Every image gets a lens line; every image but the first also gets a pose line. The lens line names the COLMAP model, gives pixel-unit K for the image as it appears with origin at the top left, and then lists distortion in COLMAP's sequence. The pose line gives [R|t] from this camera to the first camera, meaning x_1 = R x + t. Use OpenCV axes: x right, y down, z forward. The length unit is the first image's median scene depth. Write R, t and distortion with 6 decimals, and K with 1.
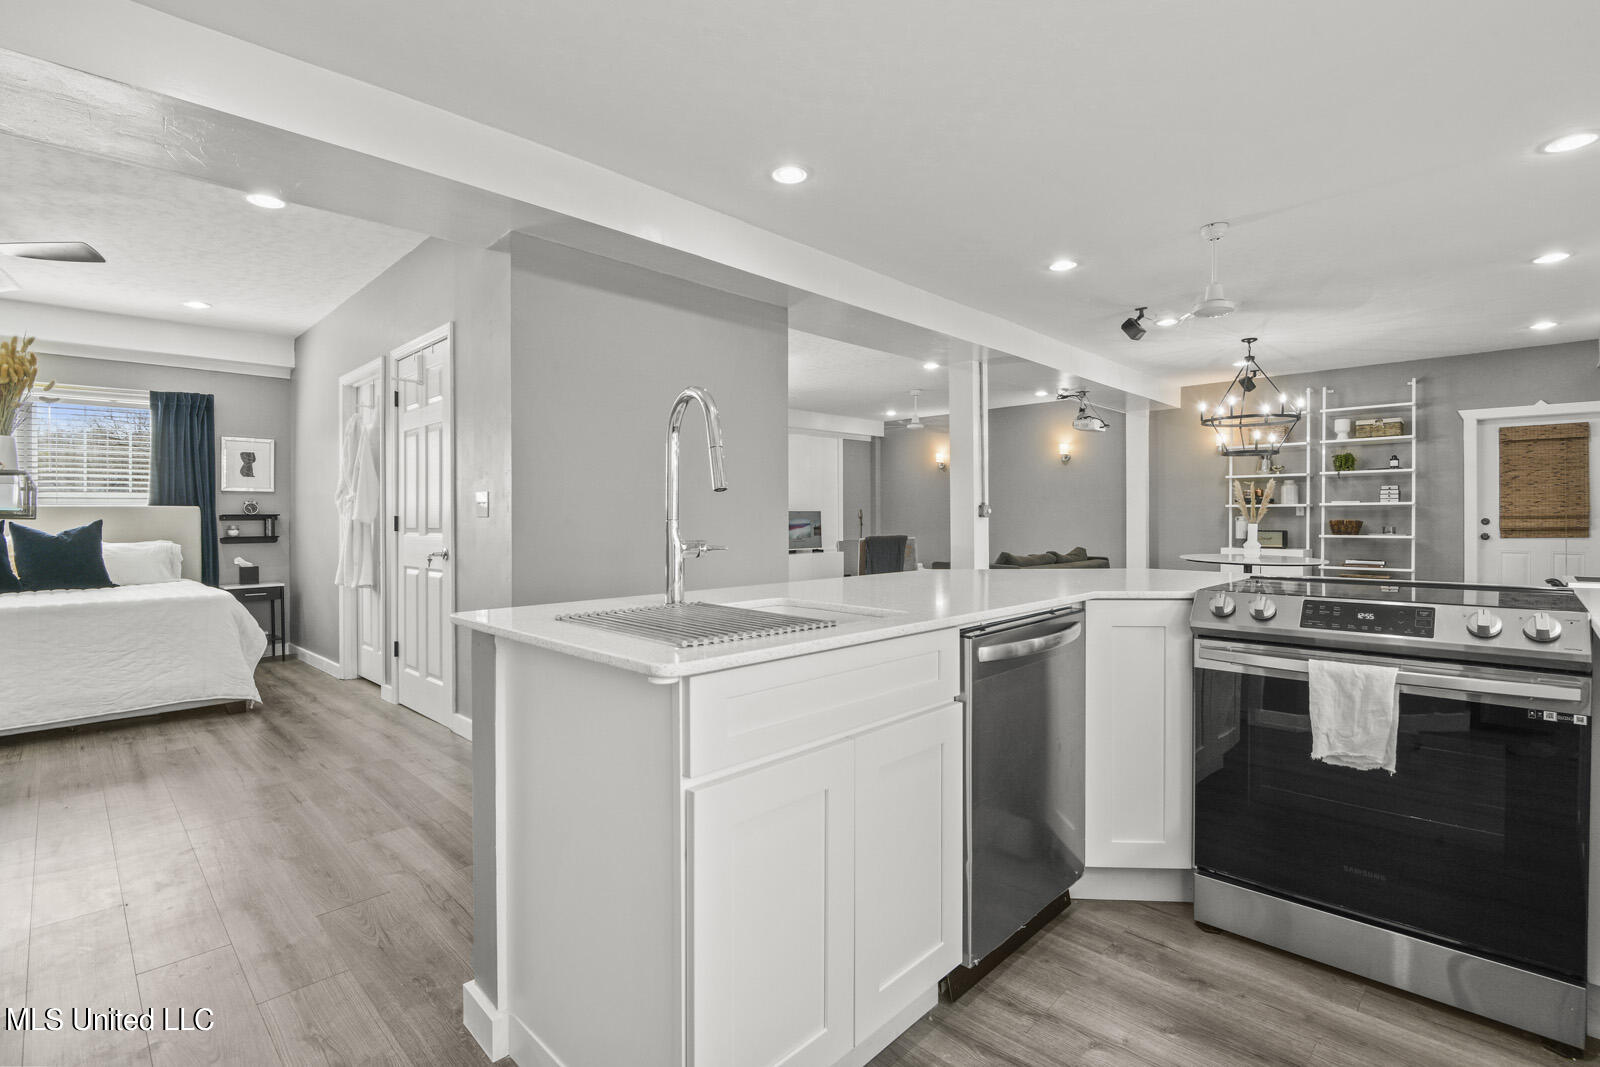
lens RADIAL K [[751.3, 0, 803.6], [0, 751.3, 524.3], [0, 0, 1]] dist [-0.016536, -0.000289]
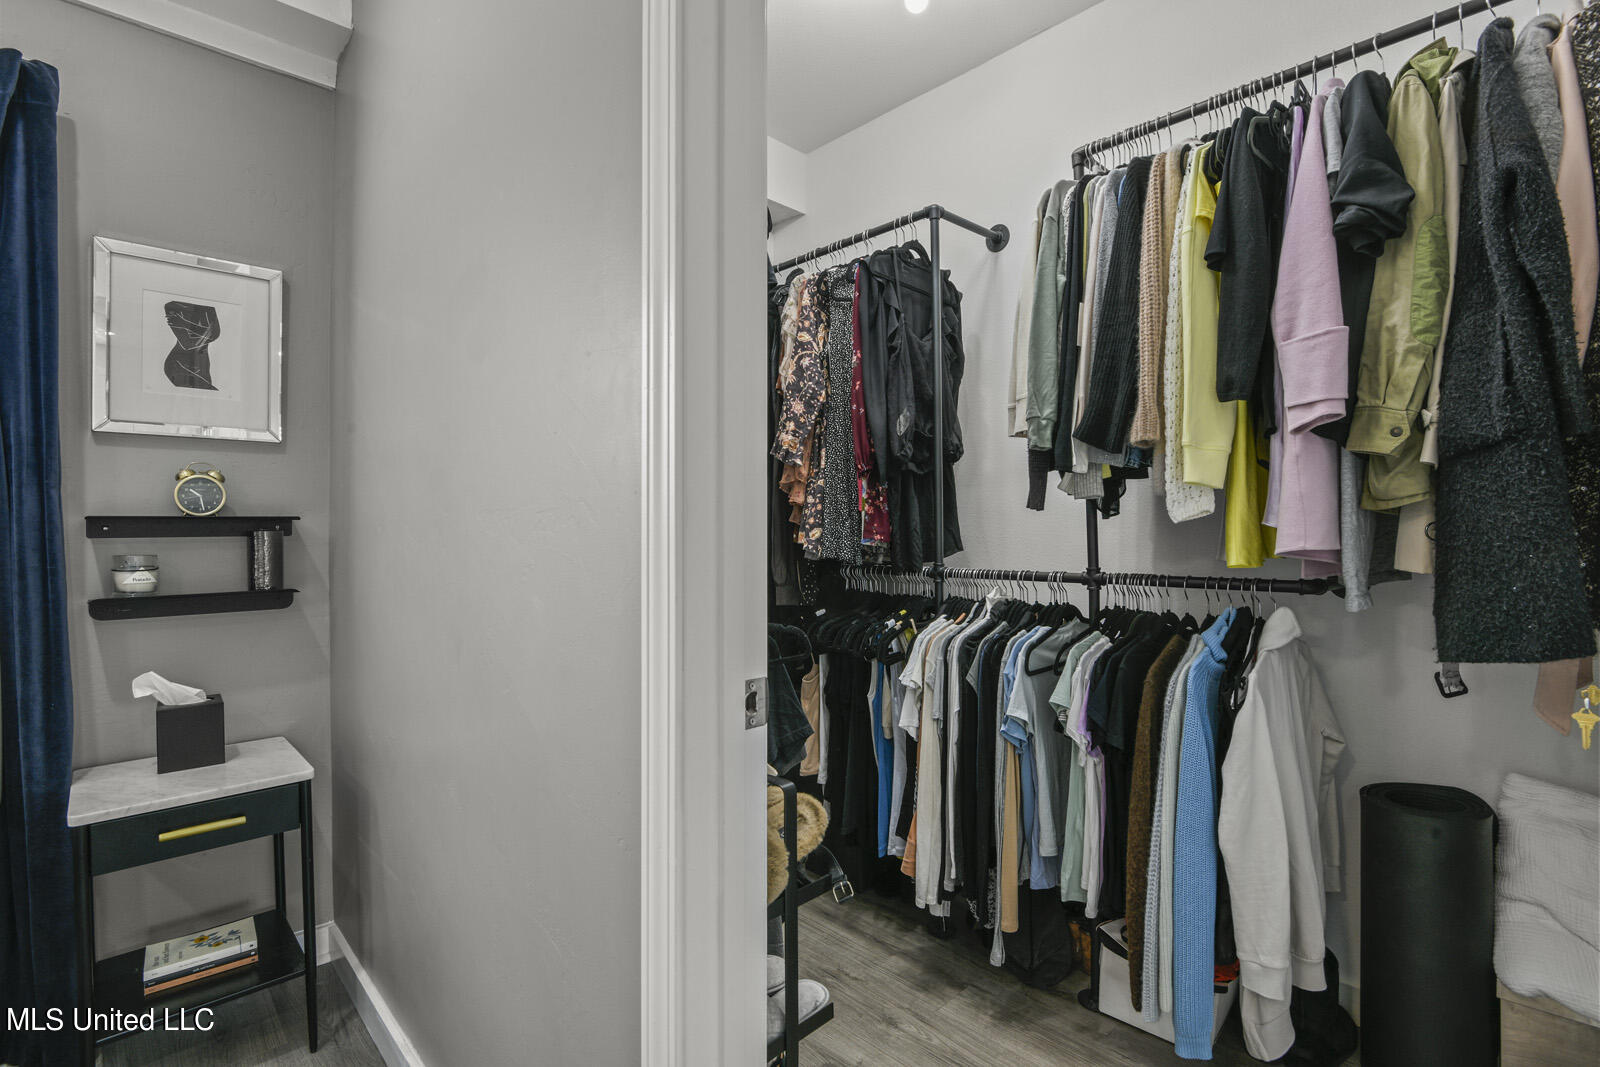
lens RADIAL K [[751.3, 0, 802.8], [0, 751.3, 538.7], [0, 0, 1]] dist [-0.016536, -0.000289]
pose [[0.999195, 0.004285, -0.039898, -0.495729], [-0.003727, 0.999895, 0.014027, -0.009262], [0.039954, -0.013867, 0.999105, 0.718455]]
